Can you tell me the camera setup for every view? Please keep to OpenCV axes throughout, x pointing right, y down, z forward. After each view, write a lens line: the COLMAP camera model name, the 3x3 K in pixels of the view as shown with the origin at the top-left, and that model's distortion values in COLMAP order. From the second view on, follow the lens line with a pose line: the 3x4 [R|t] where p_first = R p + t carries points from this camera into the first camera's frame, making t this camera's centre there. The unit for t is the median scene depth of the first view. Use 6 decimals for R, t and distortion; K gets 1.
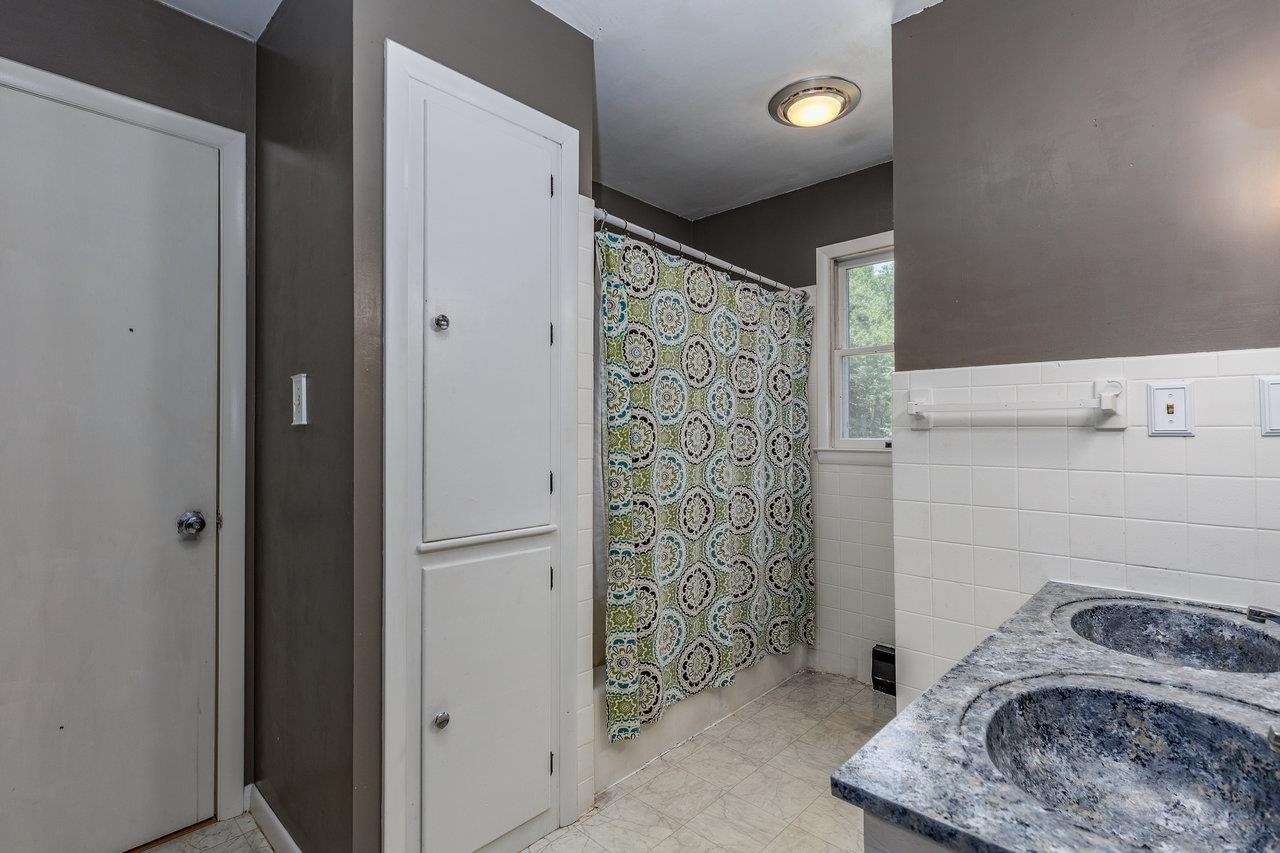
lens RADIAL K [[591.5, 0, 650.2], [0, 591.5, 427.0], [0, 0, 1]] dist [0.010165, 0.000337]
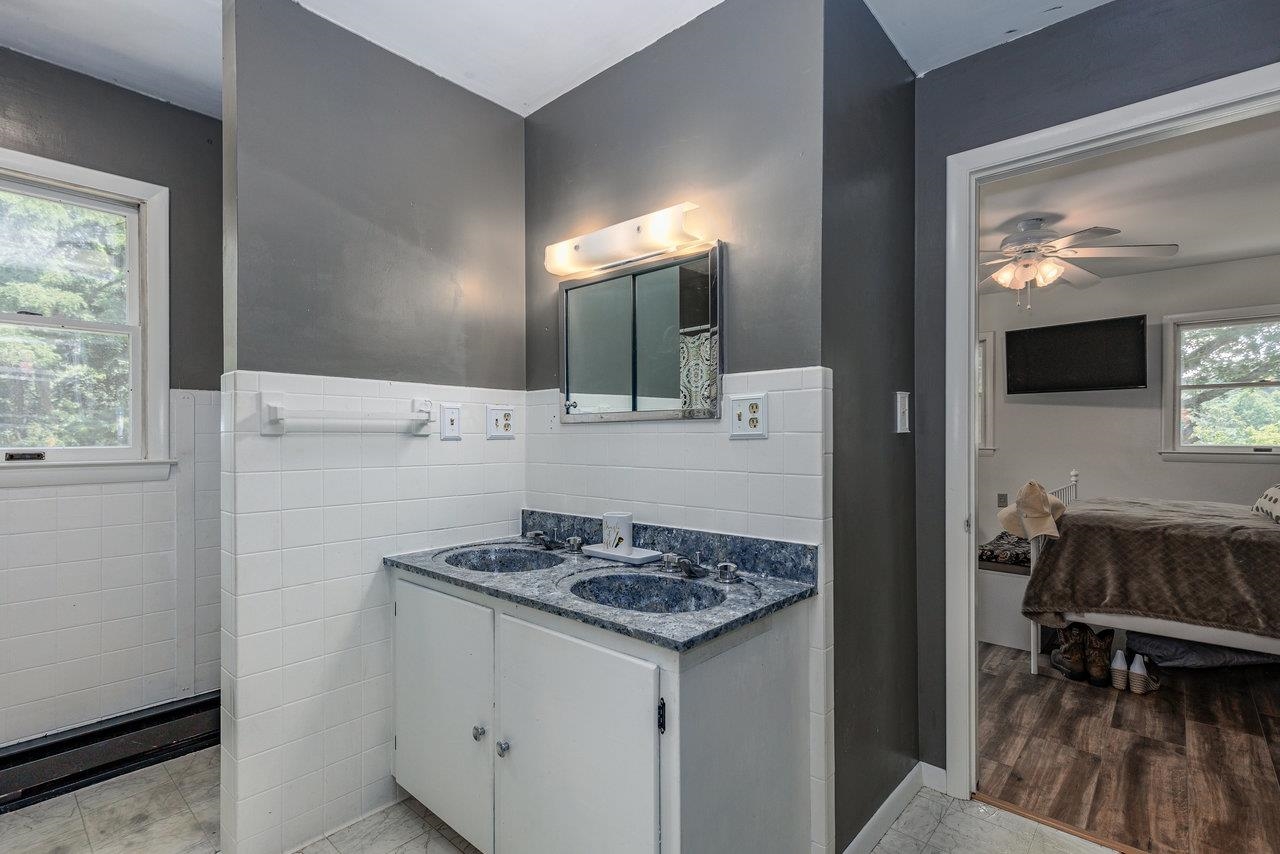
lens RADIAL K [[591.5, 0, 647.2], [0, 591.5, 432.9], [0, 0, 1]] dist [0.010165, 0.000337]
pose [[-0.004800, 0.005394, 0.999974, -0.638533], [-0.006184, 0.999966, -0.005423, 0.002850], [-0.999969, -0.006210, -0.004766, 0.514625]]
